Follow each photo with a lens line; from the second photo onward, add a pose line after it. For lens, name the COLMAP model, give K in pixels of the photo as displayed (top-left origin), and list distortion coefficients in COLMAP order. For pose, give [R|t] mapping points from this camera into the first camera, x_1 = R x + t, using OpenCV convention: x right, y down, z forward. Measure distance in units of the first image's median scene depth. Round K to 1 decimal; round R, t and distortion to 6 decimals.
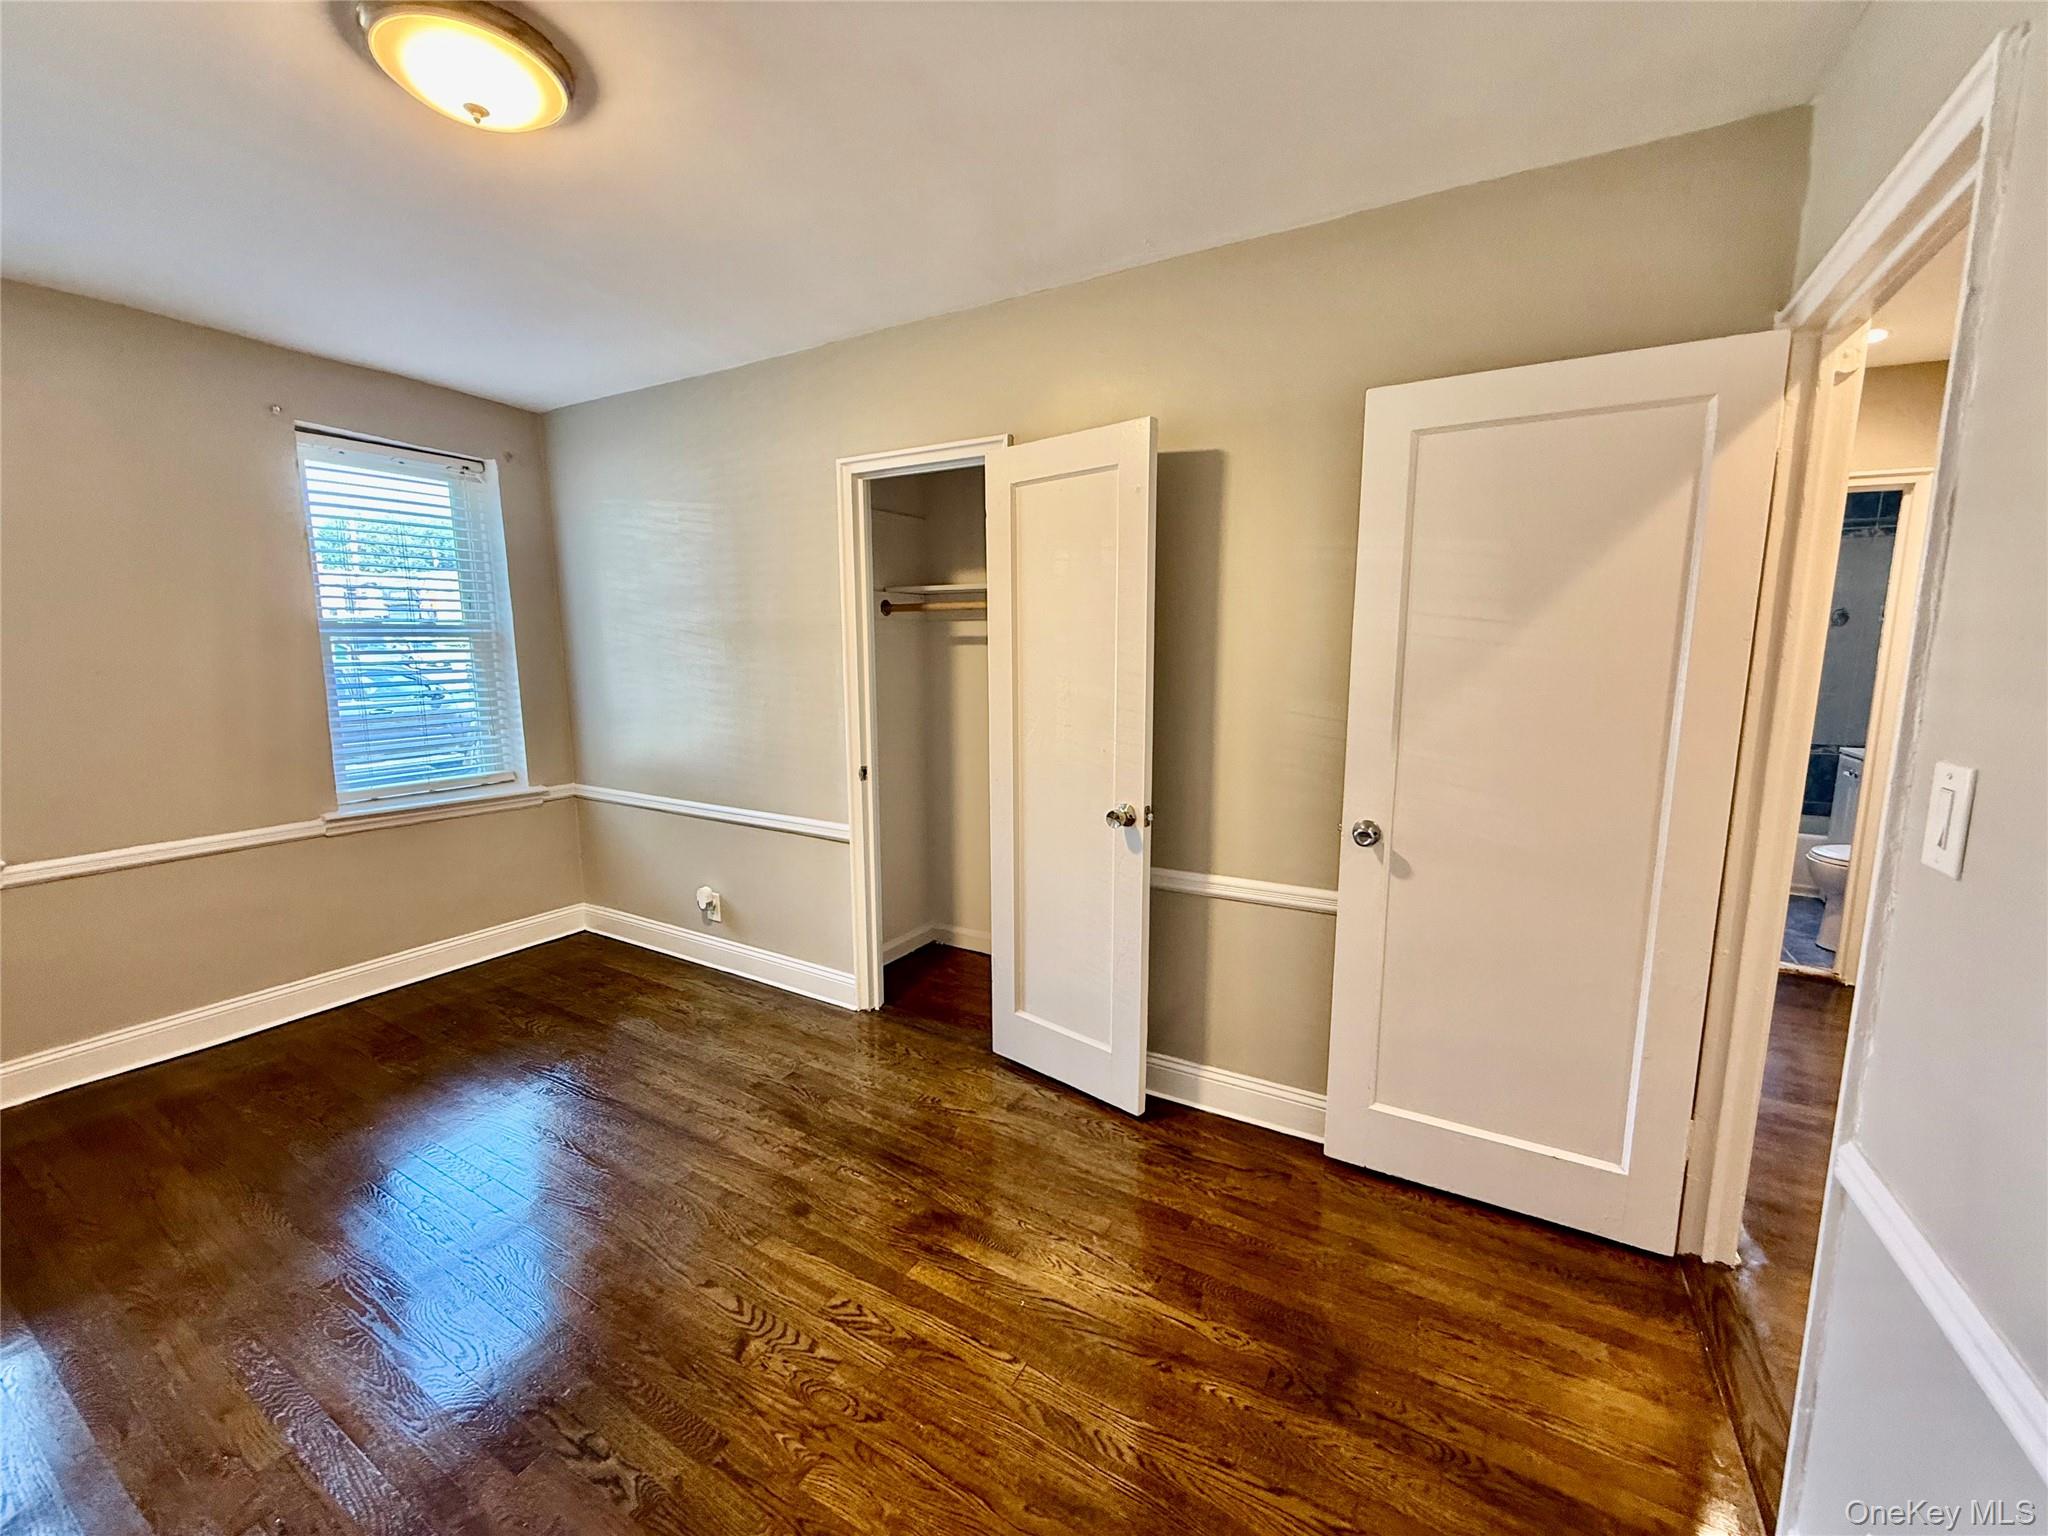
lens RADIAL K [[812.6, 0, 1019.1], [0, 812.6, 768.4], [0, 0, 1]] dist [-0.001261, 0.000164]
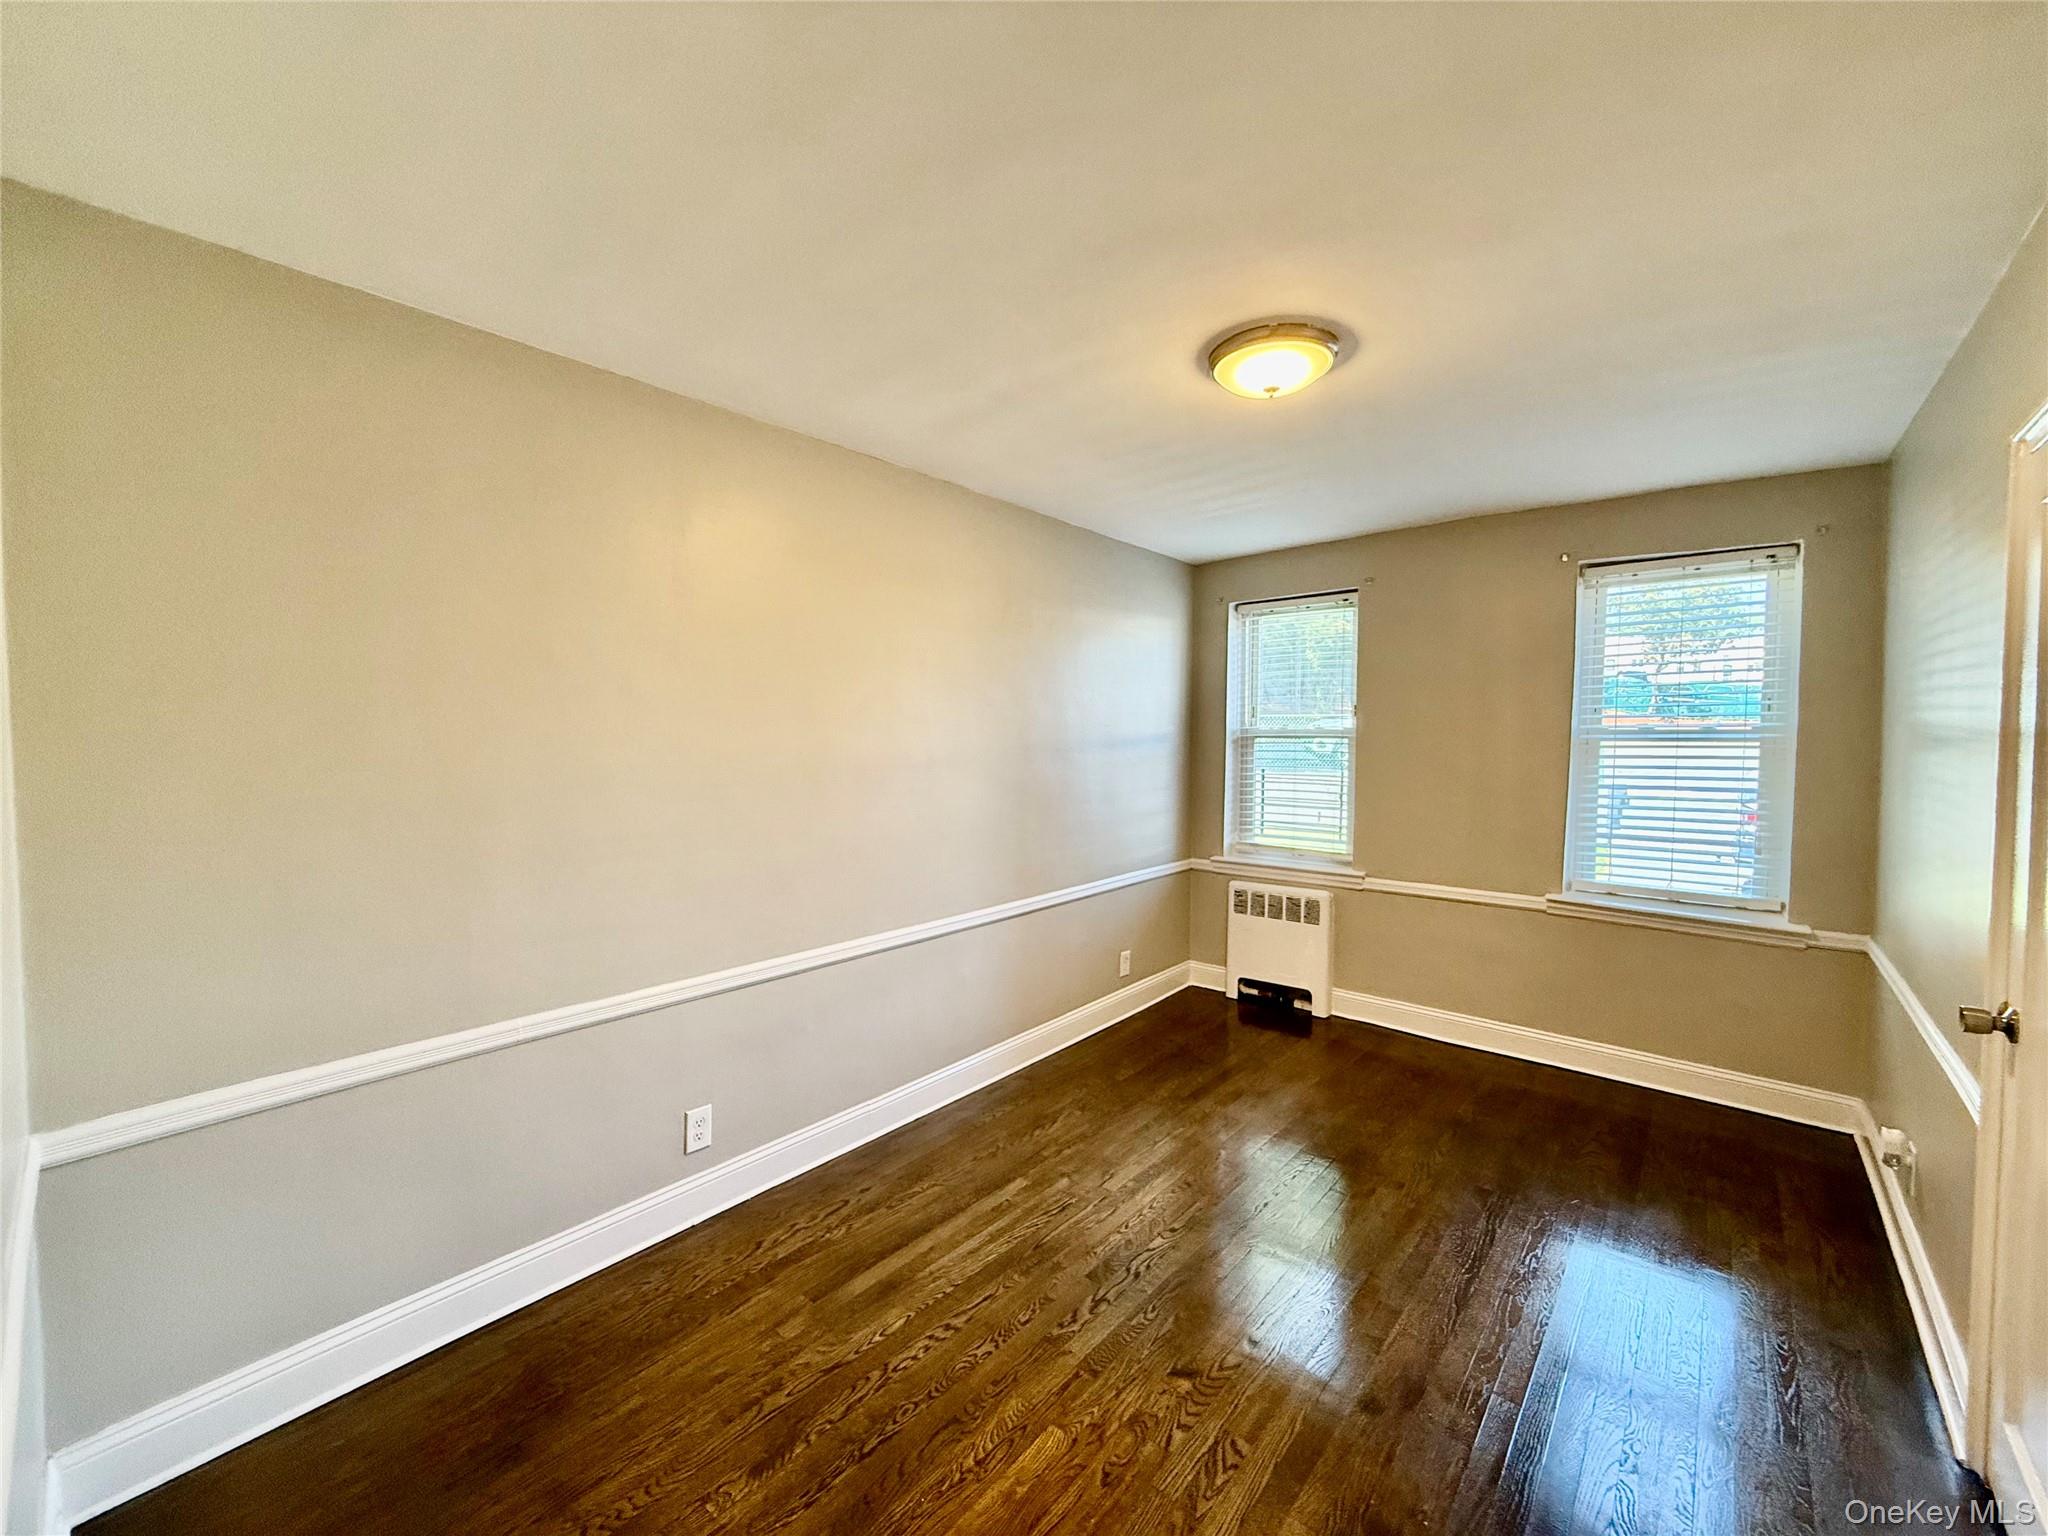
lens RADIAL K [[812.6, 0, 1019.1], [0, 812.6, 768.4], [0, 0, 1]] dist [-0.001261, 0.000164]
pose [[-0.180078, 0.044460, -0.982647, 0.581875], [-0.152369, 0.985660, 0.072519, -0.126450], [0.971780, 0.162784, -0.170721, 0.626423]]
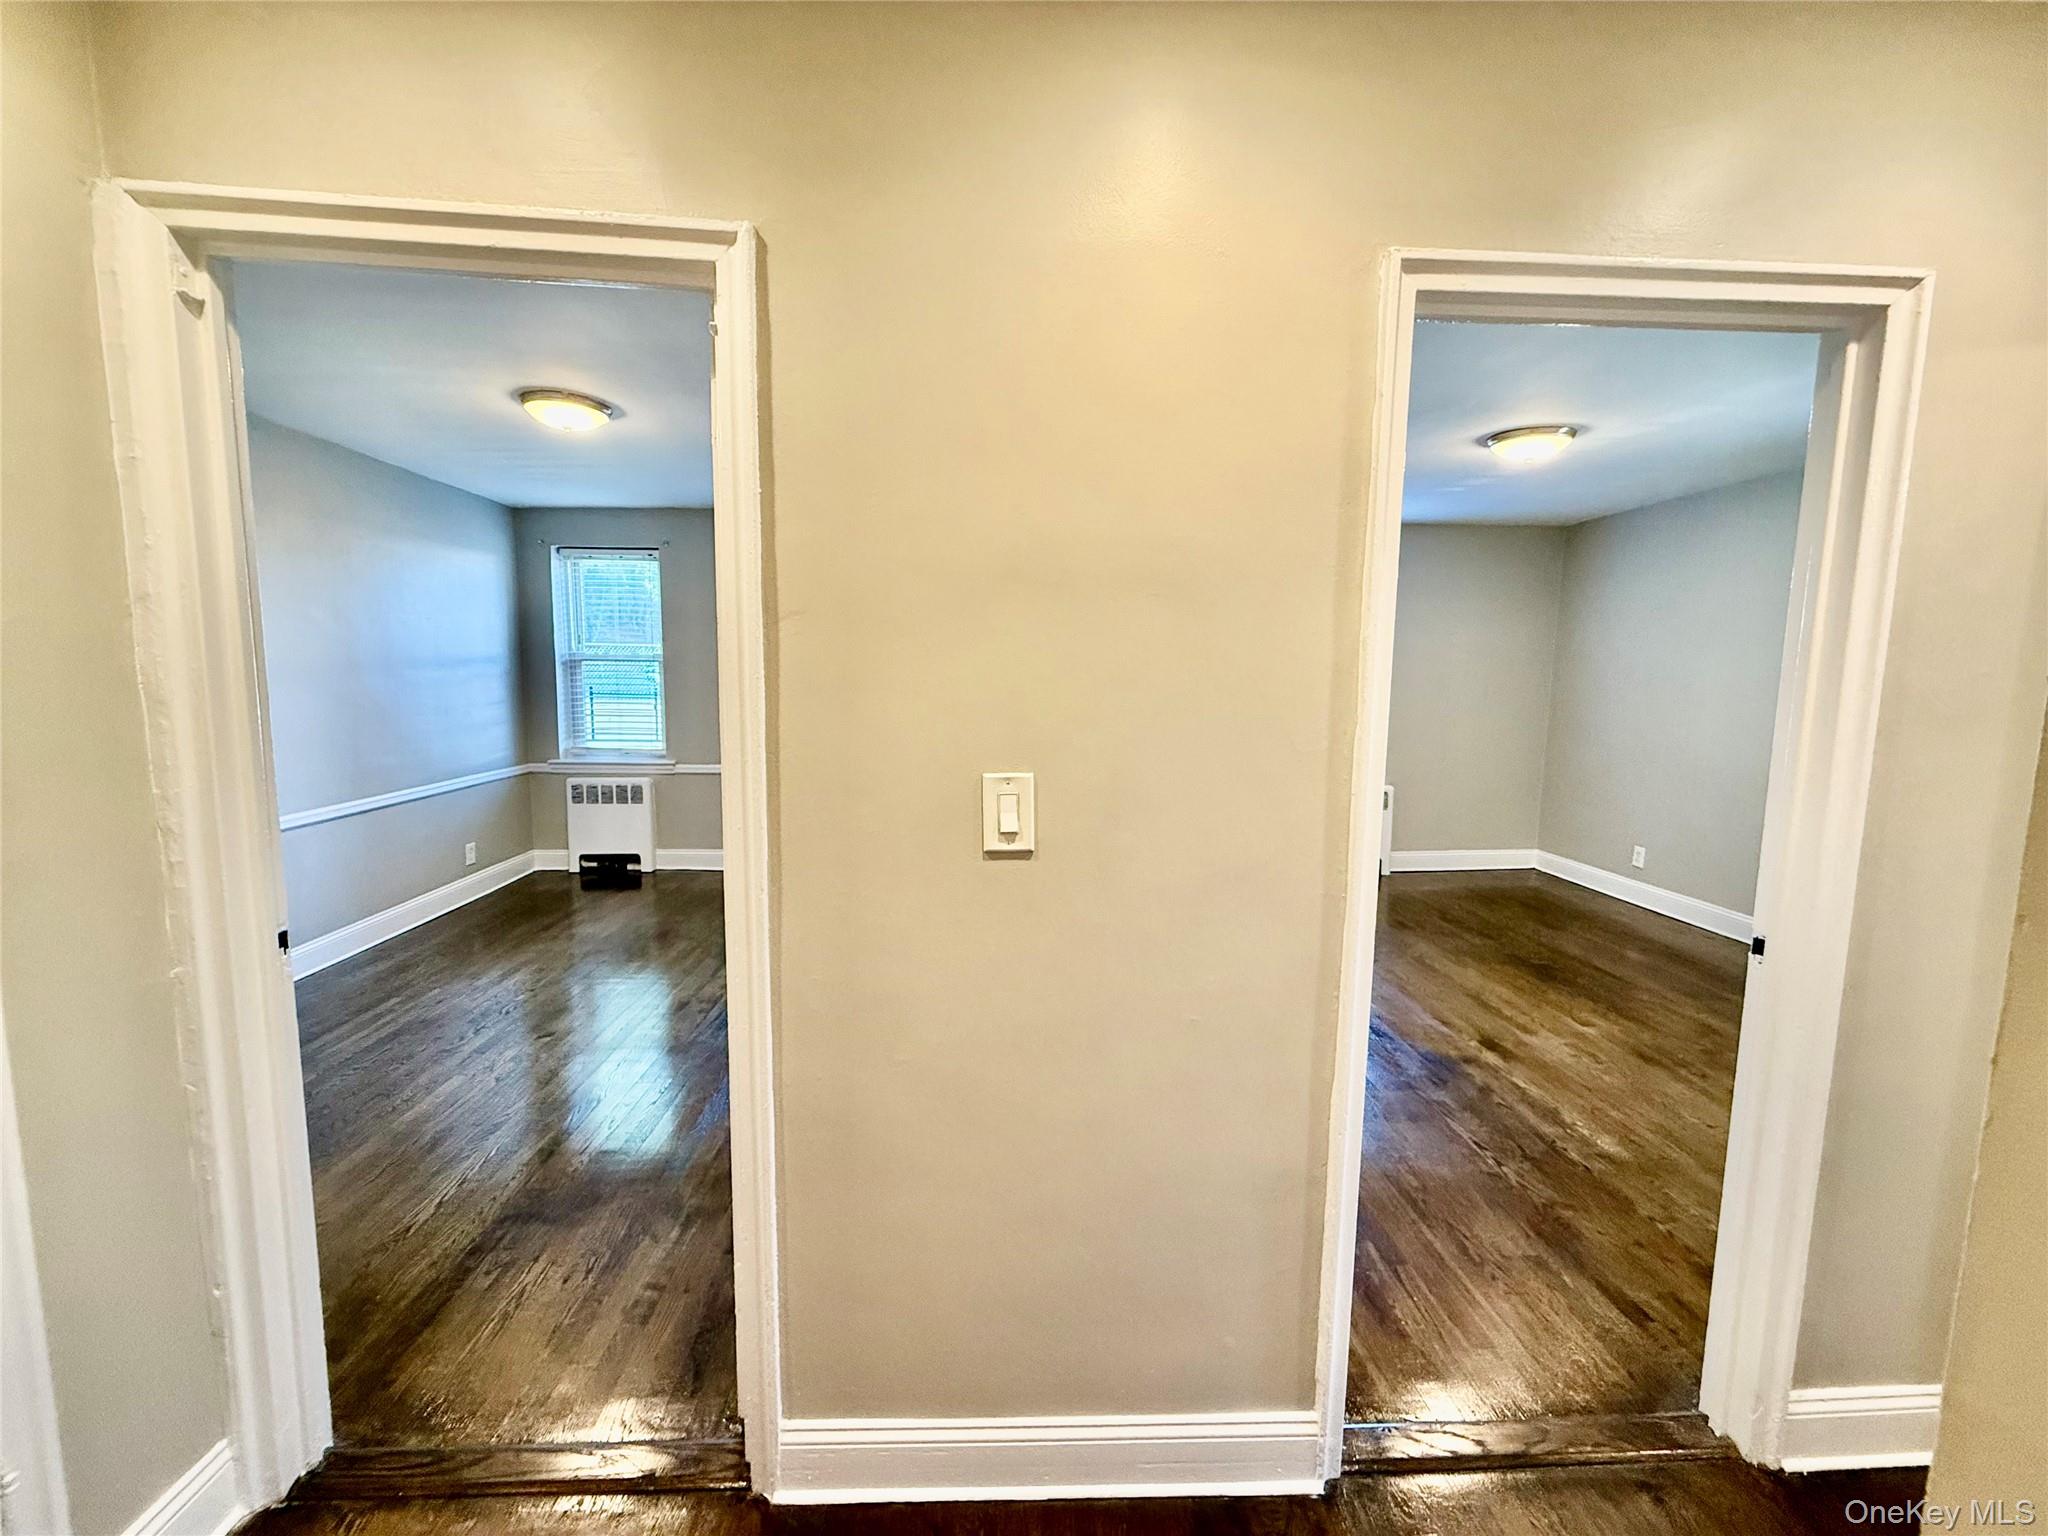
lens RADIAL K [[812.6, 0, 1019.1], [0, 812.6, 768.4], [0, 0, 1]] dist [-0.001261, 0.000164]
pose [[0.544137, 0.110012, -0.831752, 1.326660], [-0.145104, 0.988767, 0.035852, -0.100386], [0.826353, 0.101182, 0.553988, 0.602281]]
